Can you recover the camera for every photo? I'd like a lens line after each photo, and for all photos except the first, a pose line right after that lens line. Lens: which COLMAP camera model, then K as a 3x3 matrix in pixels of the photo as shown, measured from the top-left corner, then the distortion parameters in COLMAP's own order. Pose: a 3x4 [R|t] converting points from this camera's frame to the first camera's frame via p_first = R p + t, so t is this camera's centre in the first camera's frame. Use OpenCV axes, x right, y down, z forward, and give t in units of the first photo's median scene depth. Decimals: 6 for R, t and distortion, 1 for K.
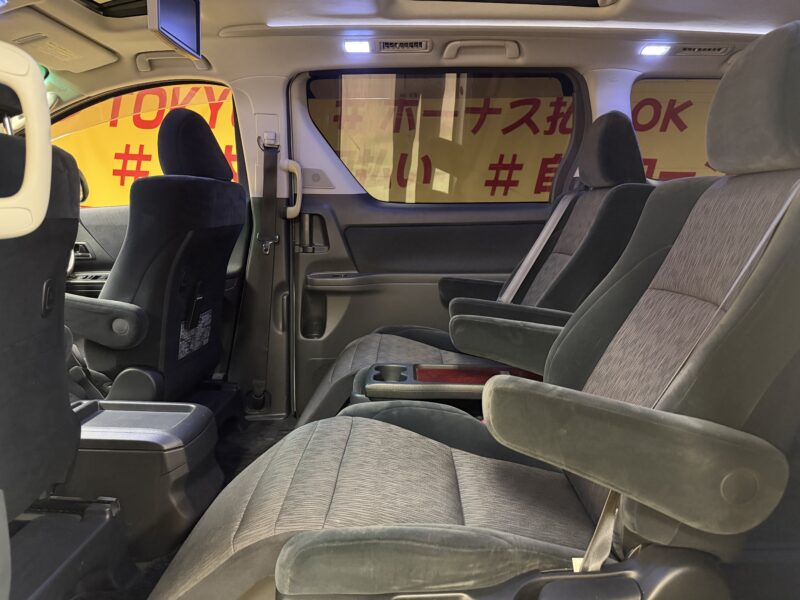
lens RADIAL K [[583.6, 0, 400.0], [0, 583.6, 300.0], [0, 0, 1]] dist [0.144684, -0.202581]
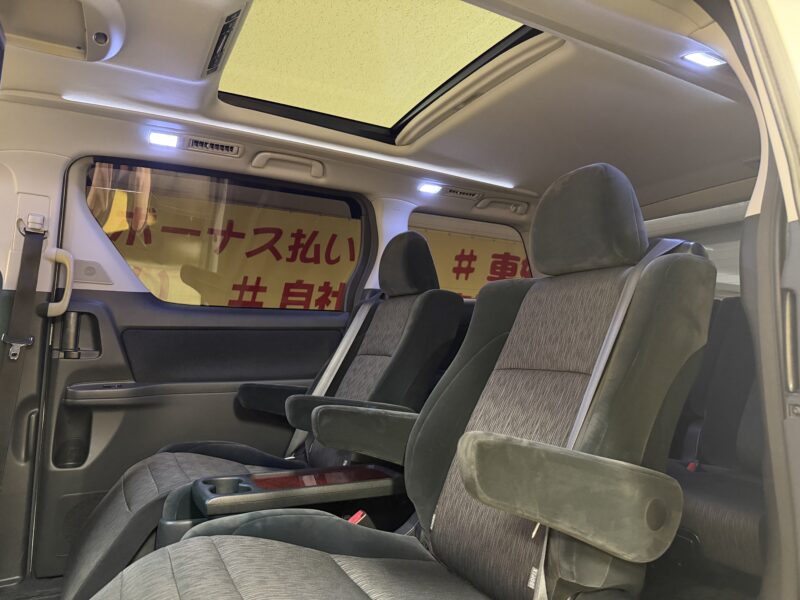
lens RADIAL K [[581.0, 0, 400.0], [0, 581.0, 300.0], [0, 0, 1]] dist [0.058531, -0.077727]
pose [[0.870751, 0.049824, 0.489193, -0.167179], [0.063292, 0.975221, -0.211984, 0.042897], [-0.487634, 0.215547, 0.846022, 0.068096]]
